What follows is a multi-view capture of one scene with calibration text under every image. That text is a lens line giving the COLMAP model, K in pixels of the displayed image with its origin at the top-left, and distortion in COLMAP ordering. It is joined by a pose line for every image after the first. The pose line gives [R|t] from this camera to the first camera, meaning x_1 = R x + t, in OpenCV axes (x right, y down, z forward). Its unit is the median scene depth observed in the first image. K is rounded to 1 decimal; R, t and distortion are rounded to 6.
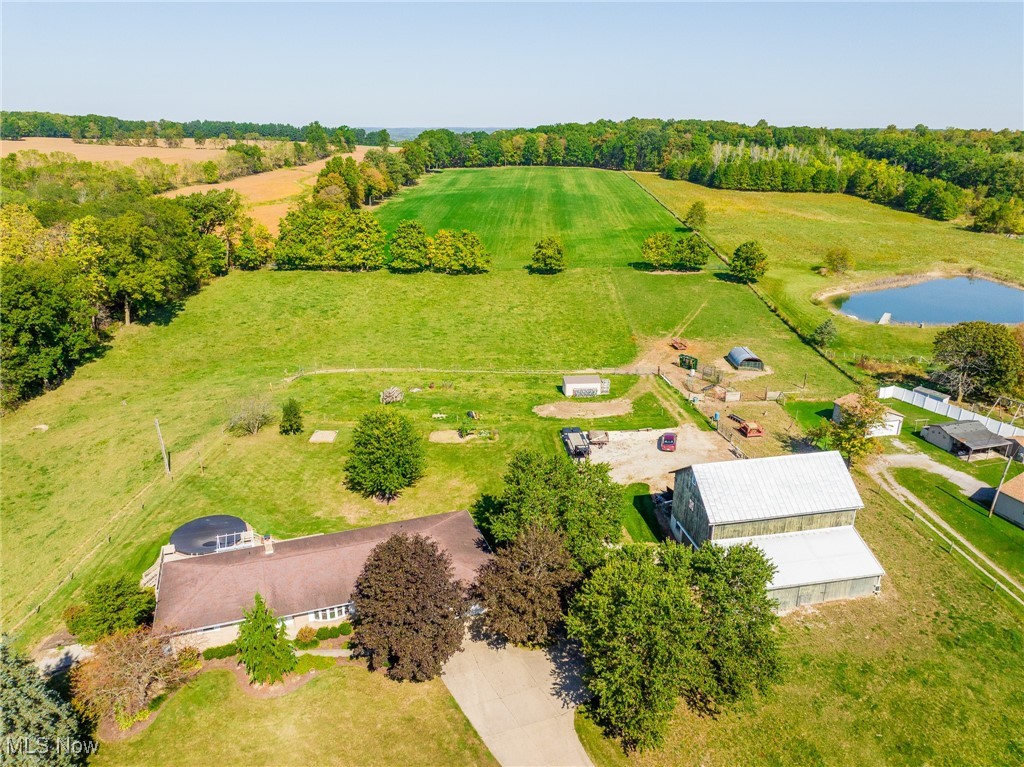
lens RADIAL K [[721.5, 0, 516.9], [0, 721.5, 385.0], [0, 0, 1]] dist [-0.039600, -0.000722]
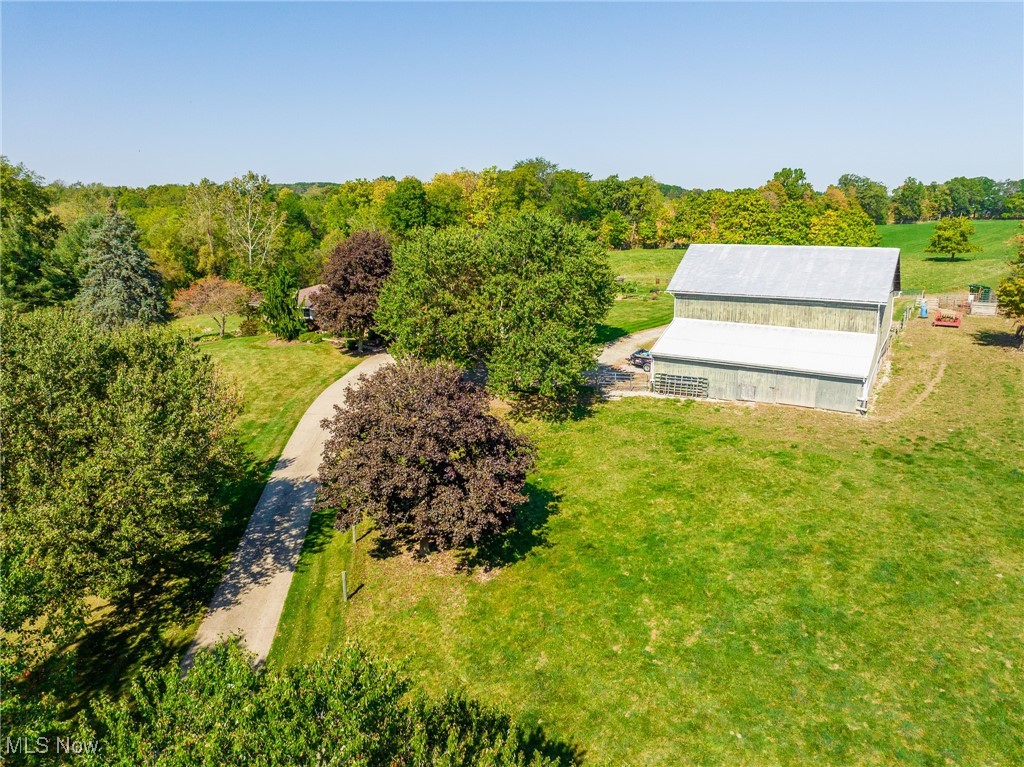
lens RADIAL K [[721.5, 0, 516.9], [0, 721.5, 385.0], [0, 0, 1]] dist [-0.039600, -0.000722]
pose [[0.738627, 0.154009, -0.656286, 0.141012], [-0.226973, 0.973527, -0.026995, 0.071799], [0.634755, 0.168898, 0.754029, 0.049206]]
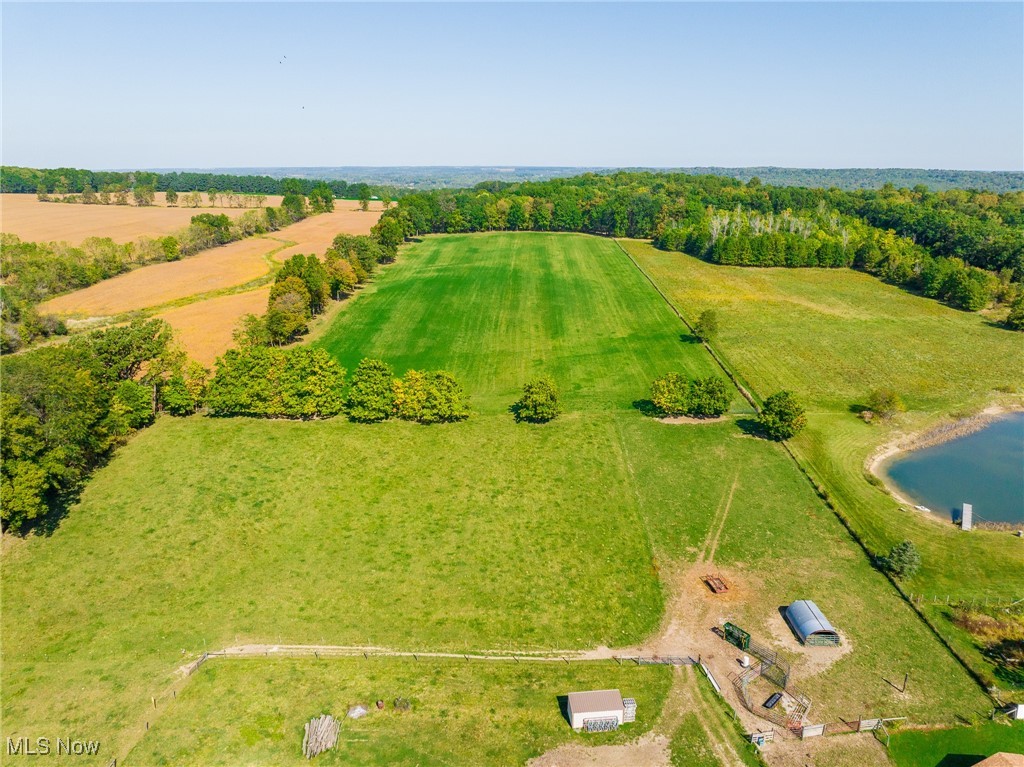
lens RADIAL K [[721.5, 0, 516.9], [0, 721.5, 385.0], [0, 0, 1]] dist [-0.039600, -0.000722]
pose [[0.999793, -0.008825, 0.018308, 0.001420], [0.009685, 0.998828, -0.047432, -0.093085], [-0.017868, 0.047599, 0.998707, 0.097670]]
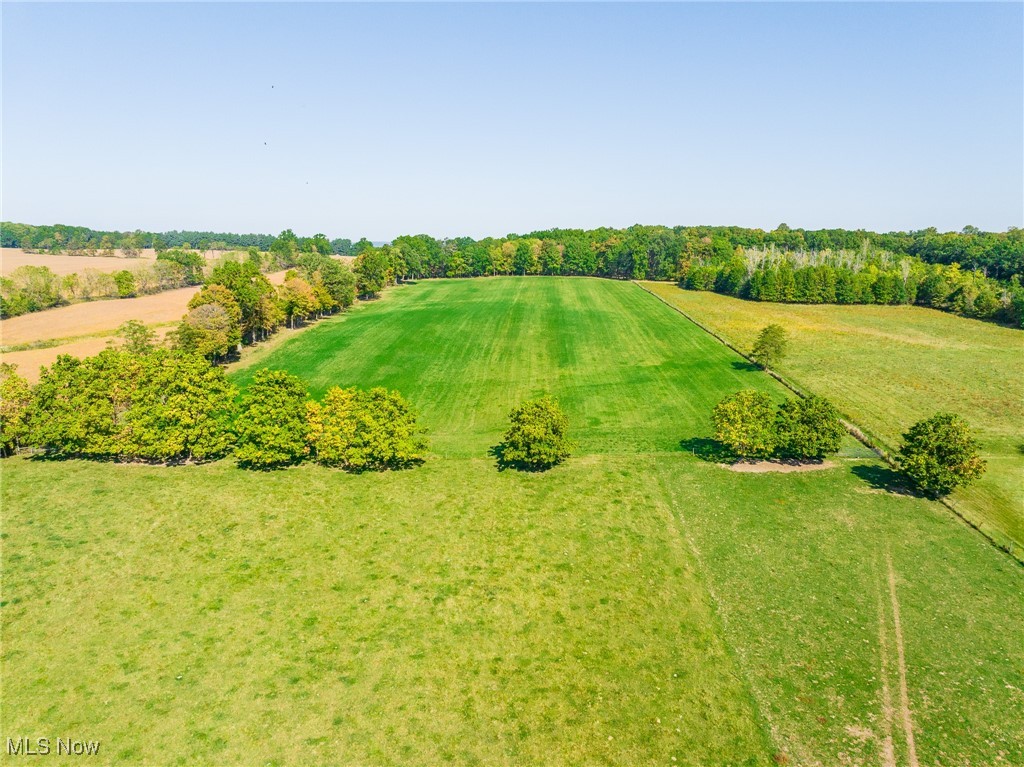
lens RADIAL K [[721.5, 0, 516.9], [0, 721.5, 385.0], [0, 0, 1]] dist [-0.039600, -0.000722]
pose [[0.999983, -0.005826, -0.000285, 0.018000], [0.005720, 0.989077, -0.147285, -0.081495], [0.001140, 0.147281, 0.989094, 0.279277]]
